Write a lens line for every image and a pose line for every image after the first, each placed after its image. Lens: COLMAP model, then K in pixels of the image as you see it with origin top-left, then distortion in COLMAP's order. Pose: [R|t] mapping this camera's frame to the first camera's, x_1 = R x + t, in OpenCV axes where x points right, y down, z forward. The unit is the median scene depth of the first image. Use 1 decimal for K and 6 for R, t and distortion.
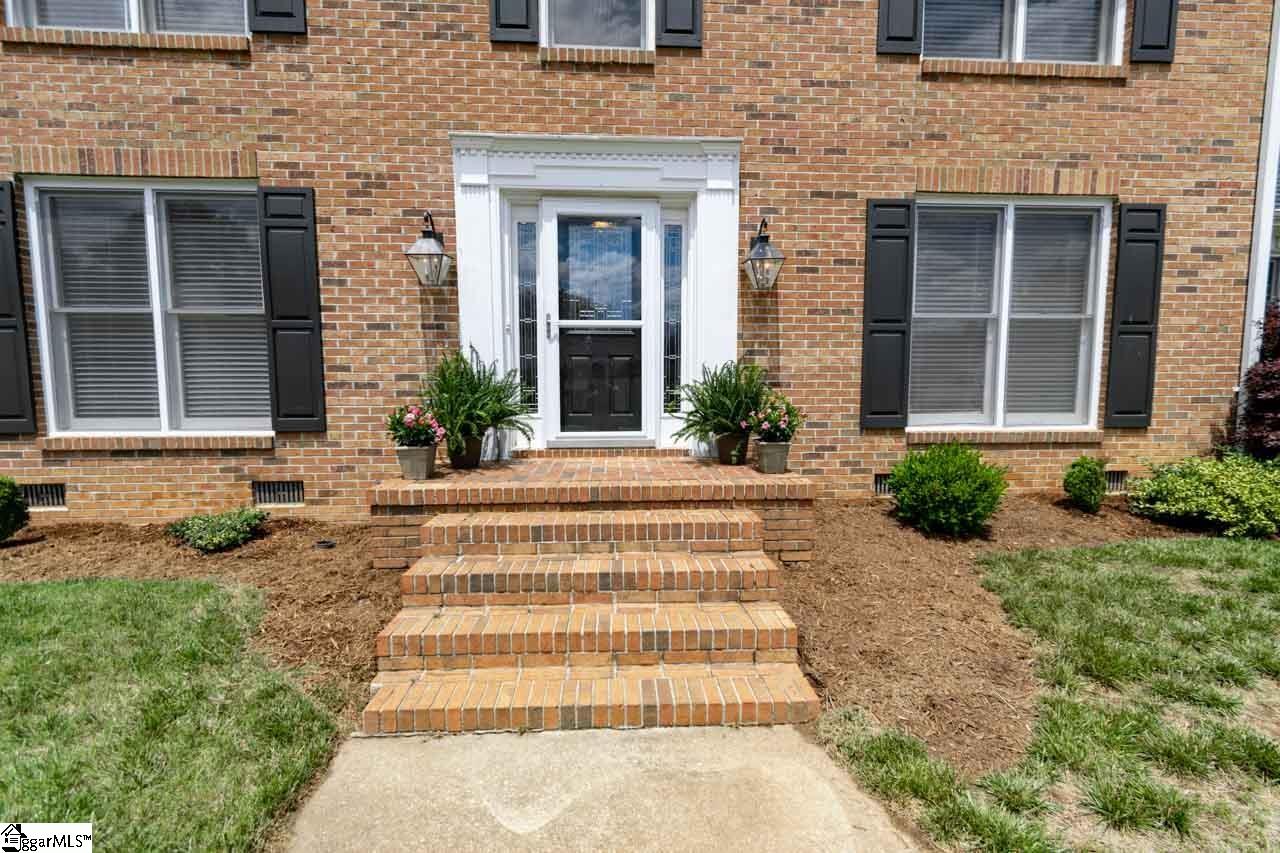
lens RADIAL K [[564.4, 0, 644.6], [0, 564.4, 432.1], [0, 0, 1]] dist [0.003527, -0.000102]
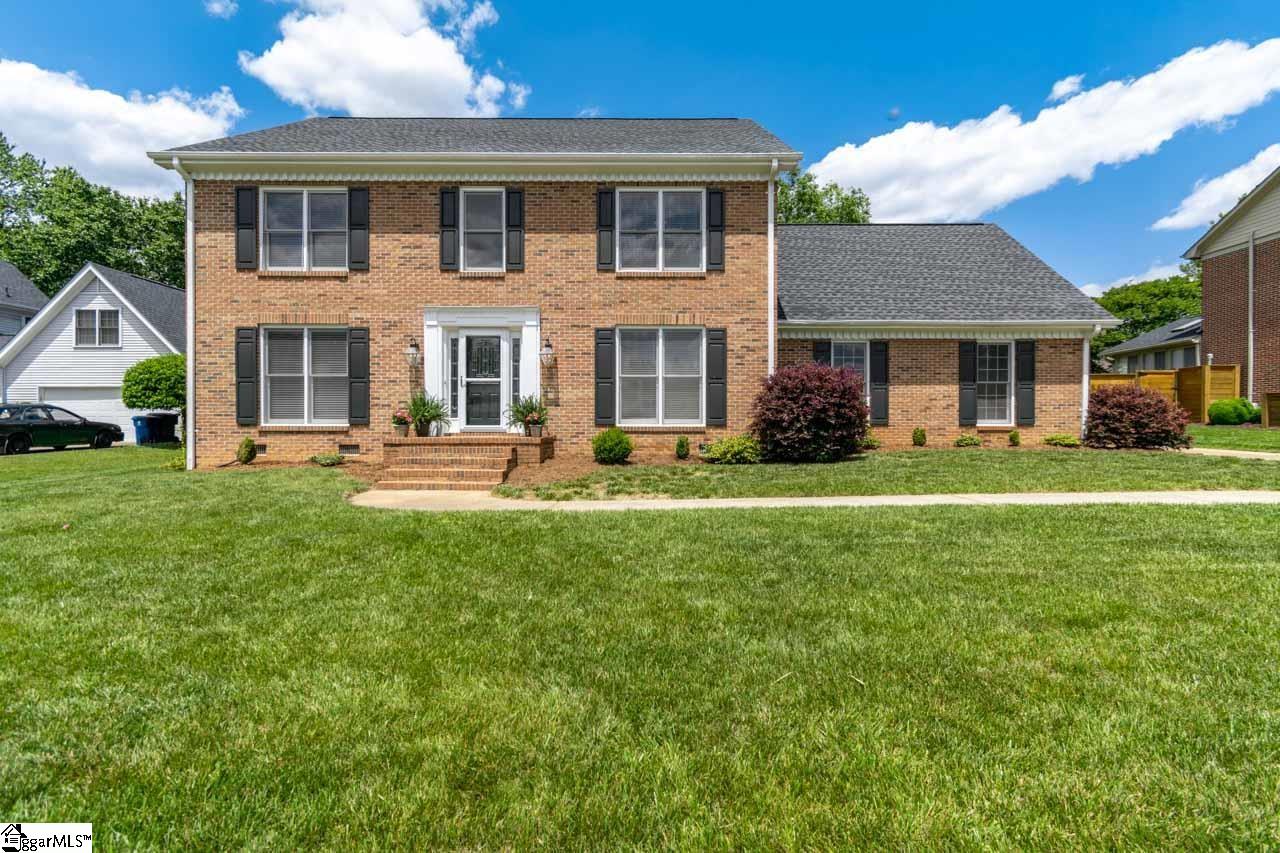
lens RADIAL K [[564.4, 0, 644.6], [0, 564.4, 432.1], [0, 0, 1]] dist [0.003527, -0.000102]
pose [[0.998337, 0.002638, -0.057595, 0.757794], [-0.007047, 0.997046, -0.076482, 0.210393], [0.057224, 0.076760, 0.995406, -1.349153]]
